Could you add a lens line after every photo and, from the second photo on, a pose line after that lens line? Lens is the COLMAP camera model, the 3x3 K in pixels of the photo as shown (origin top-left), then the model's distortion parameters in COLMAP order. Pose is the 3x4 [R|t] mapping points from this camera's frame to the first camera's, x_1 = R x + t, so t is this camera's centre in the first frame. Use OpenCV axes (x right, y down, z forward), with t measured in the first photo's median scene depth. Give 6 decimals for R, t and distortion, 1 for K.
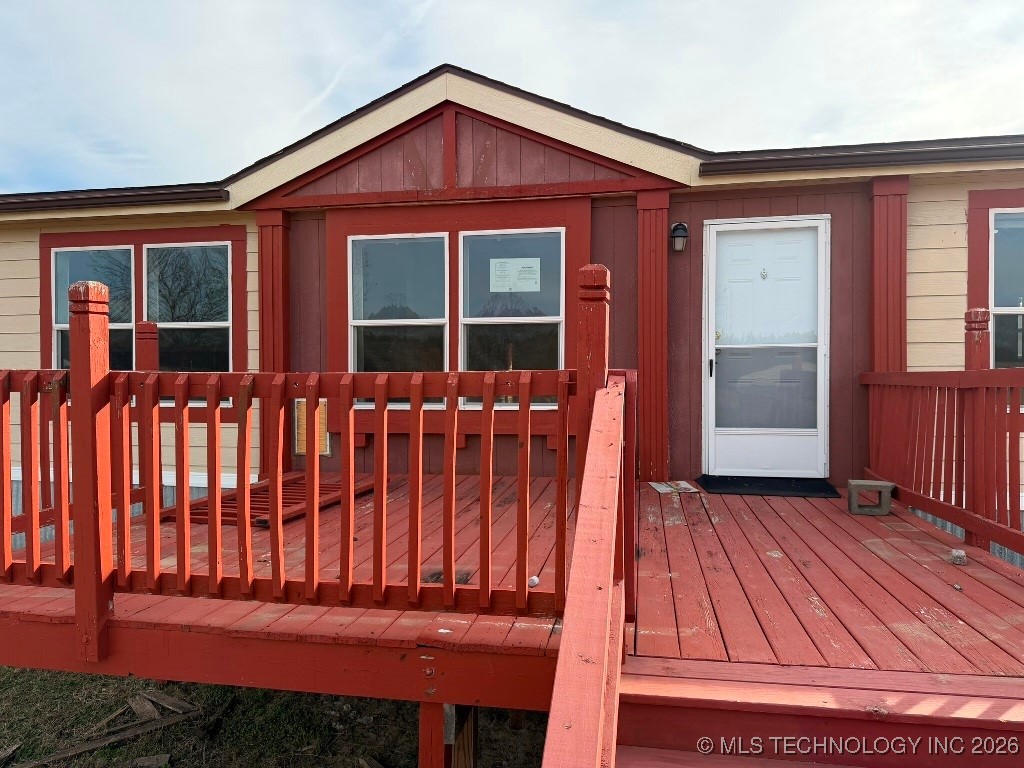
lens RADIAL K [[762.5, 0, 502.6], [0, 762.5, 384.6], [0, 0, 1]] dist [0.014185, -0.031907]
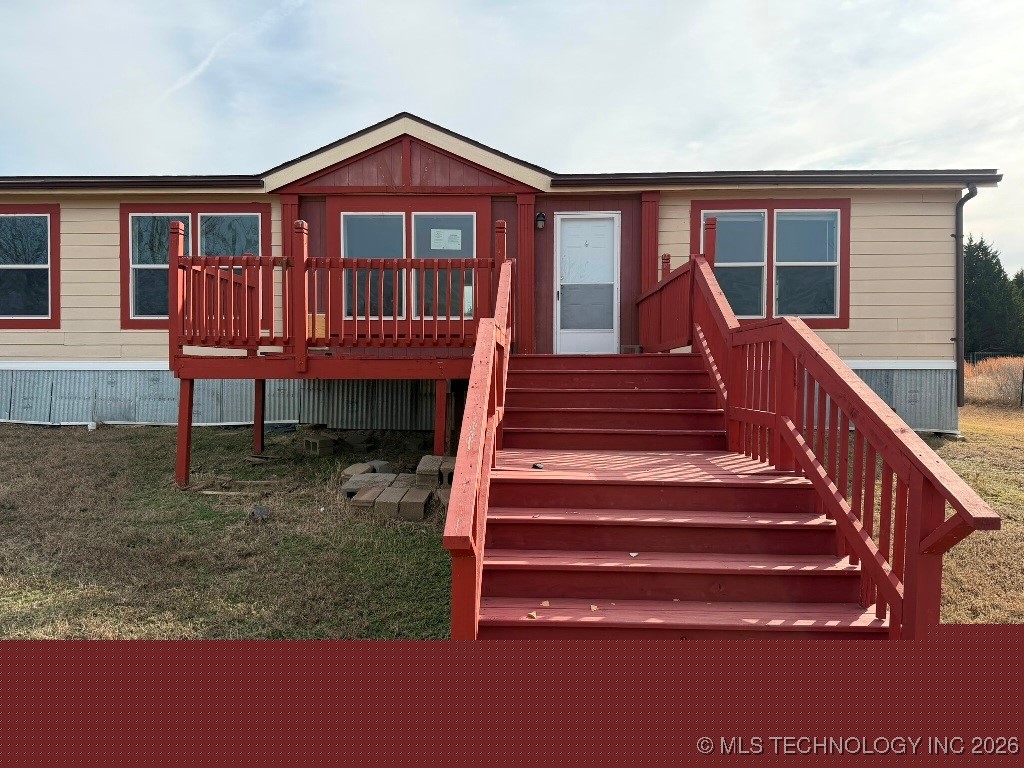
lens RADIAL K [[762.5, 0, 516.4], [0, 762.5, 385.7], [0, 0, 1]] dist [0.014185, -0.031907]
pose [[0.985377, 0.001929, 0.170377, -0.117635], [-0.003609, 0.999948, 0.009551, 0.164403], [-0.170350, -0.010026, 0.985333, -0.699744]]
